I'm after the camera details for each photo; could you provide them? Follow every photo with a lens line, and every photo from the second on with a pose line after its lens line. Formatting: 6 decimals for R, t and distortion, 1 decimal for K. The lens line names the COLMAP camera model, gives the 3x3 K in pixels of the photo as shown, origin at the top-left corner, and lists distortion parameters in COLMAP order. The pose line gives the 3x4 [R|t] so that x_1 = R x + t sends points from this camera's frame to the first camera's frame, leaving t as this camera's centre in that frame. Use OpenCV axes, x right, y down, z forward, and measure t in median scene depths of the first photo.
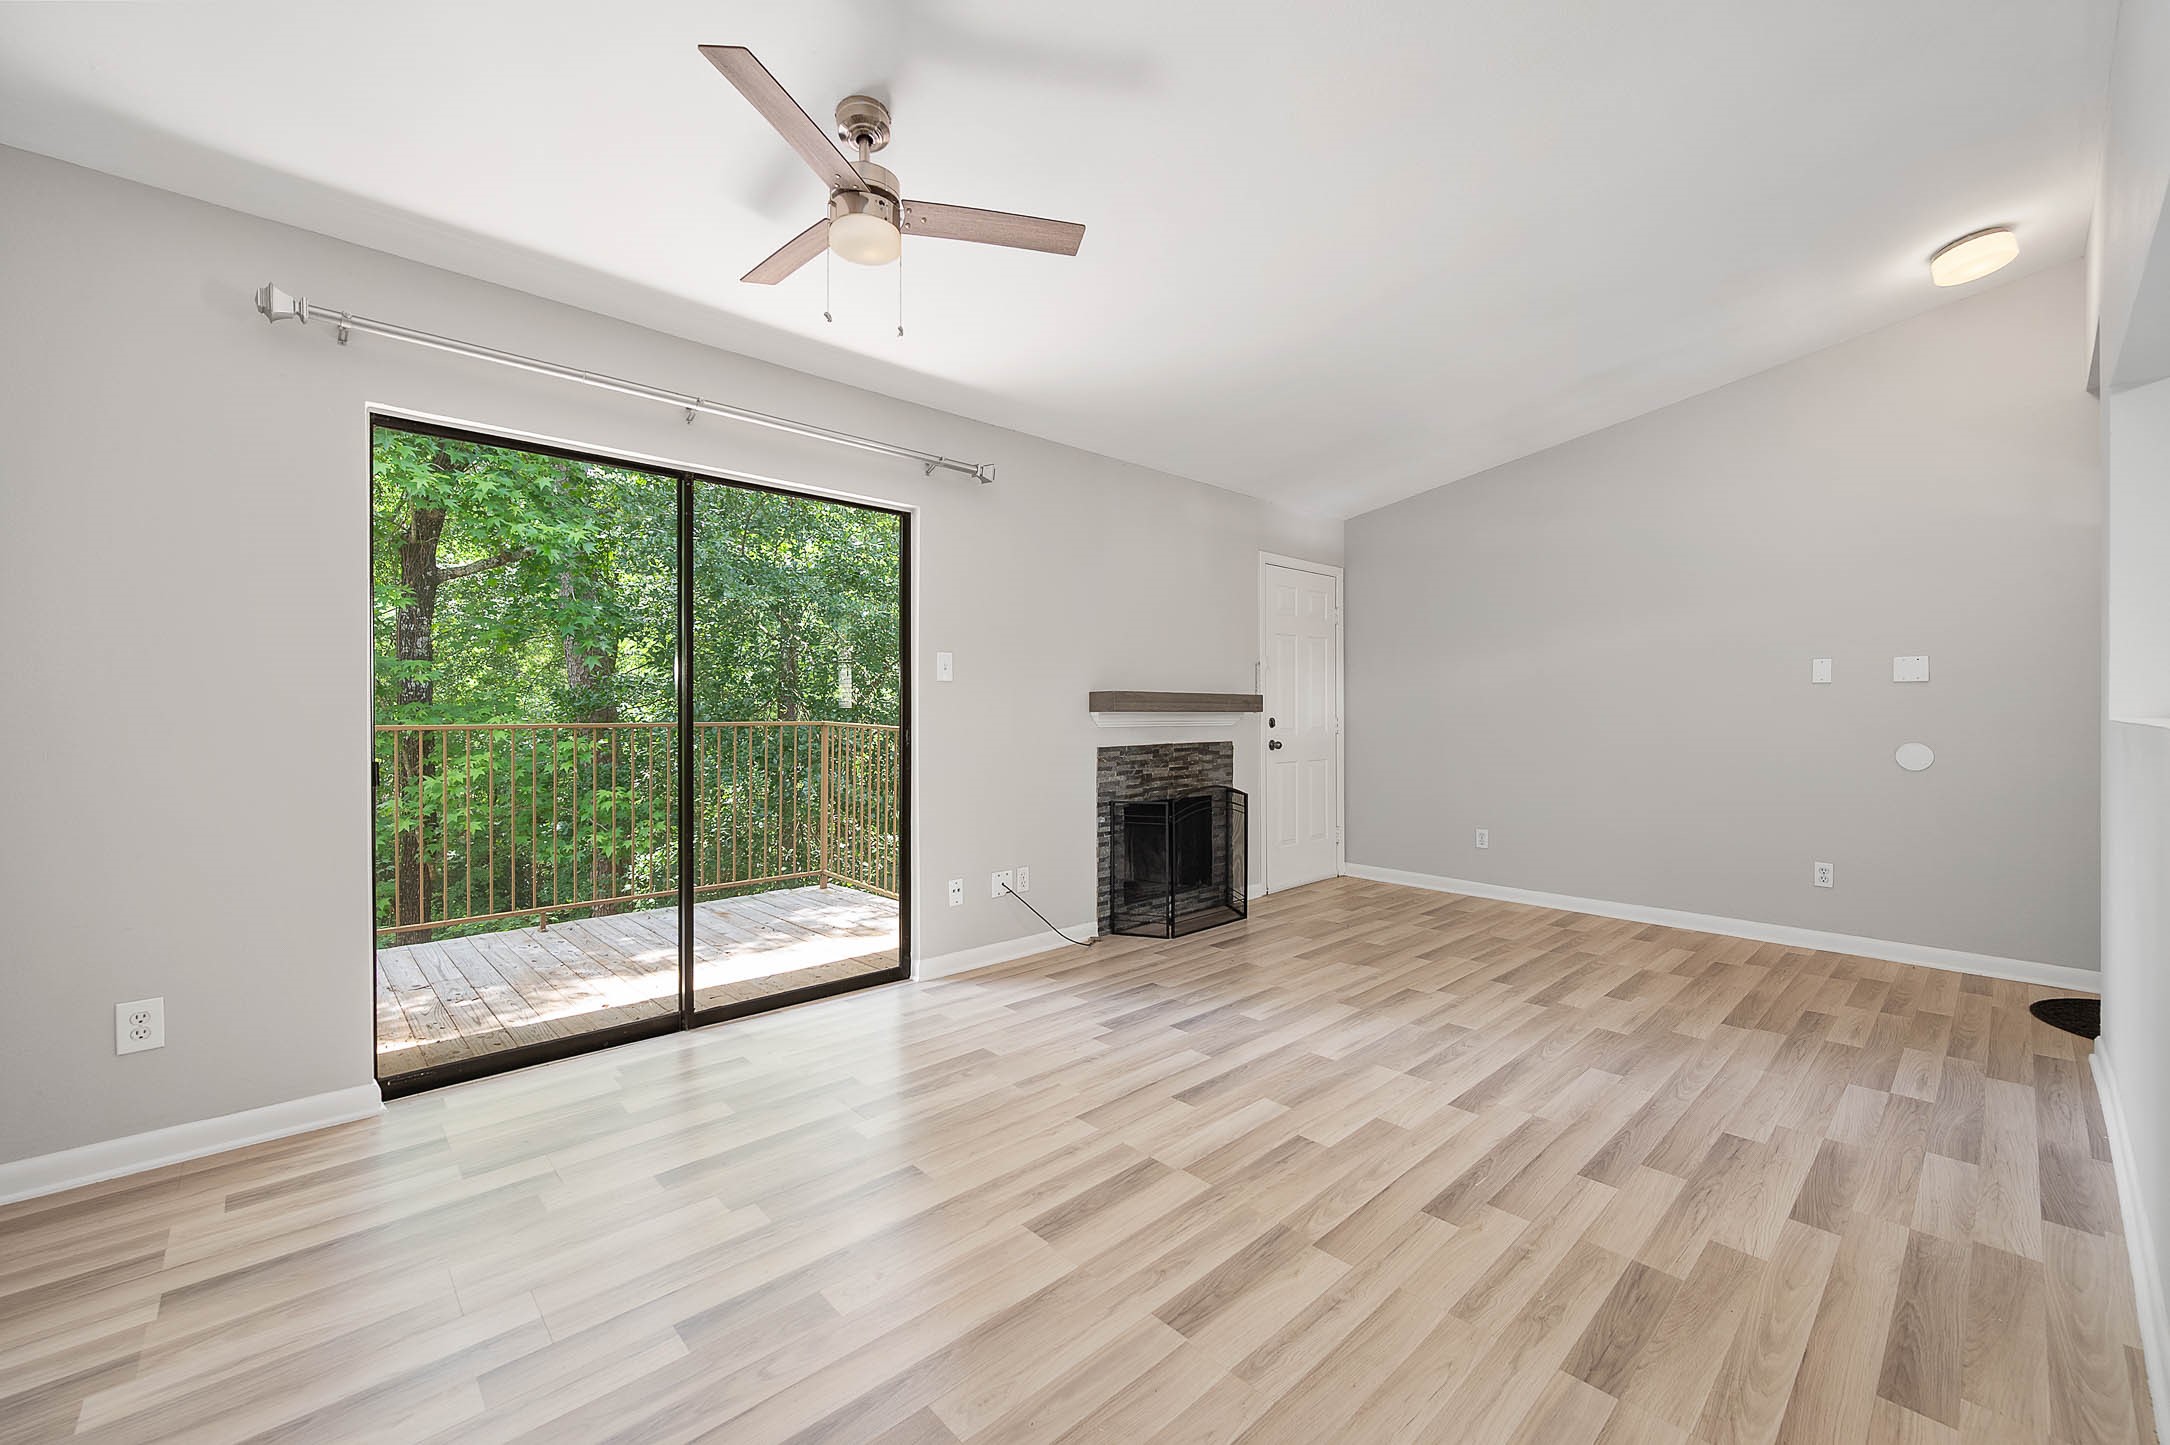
lens RADIAL K [[866.7, 0, 1085.0], [0, 866.7, 722.5], [0, 0, 1]] dist [0.000806, -0.000358]
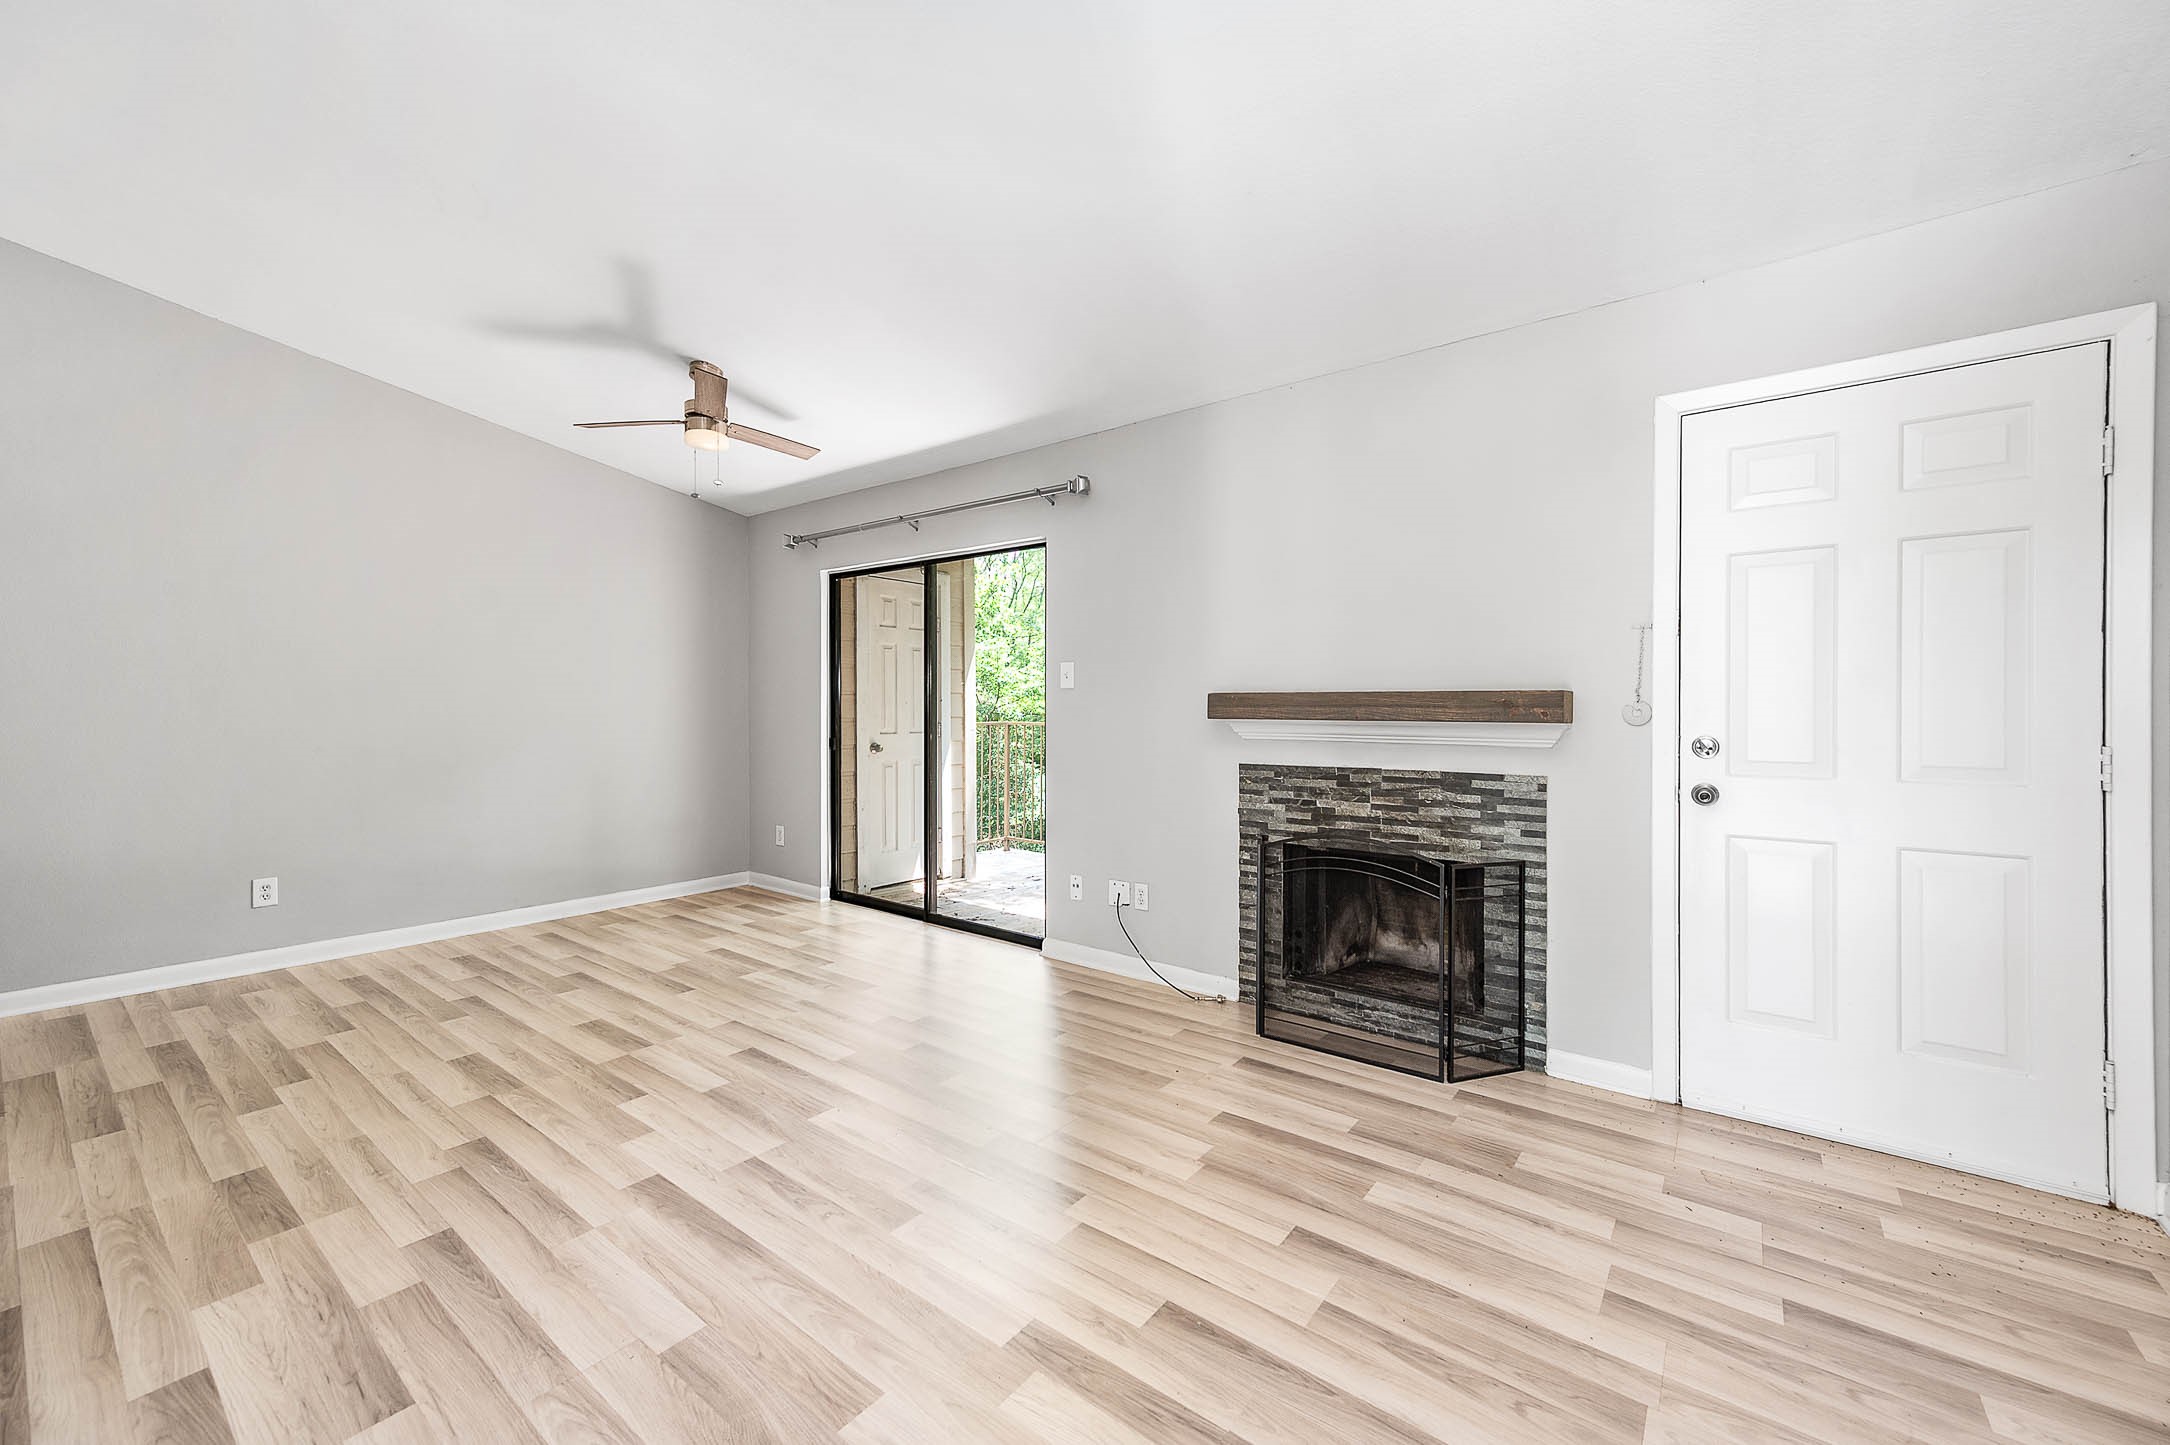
lens RADIAL K [[844.1, 0, 1088.4], [0, 844.1, 722.0], [0, 0, 1]] dist [0.011814, 0.000393]
pose [[0.164767, 0.012371, -0.986255, 1.062986], [-0.017537, 0.999800, 0.009612, -0.020510], [0.986177, 0.015712, 0.164951, 1.027918]]
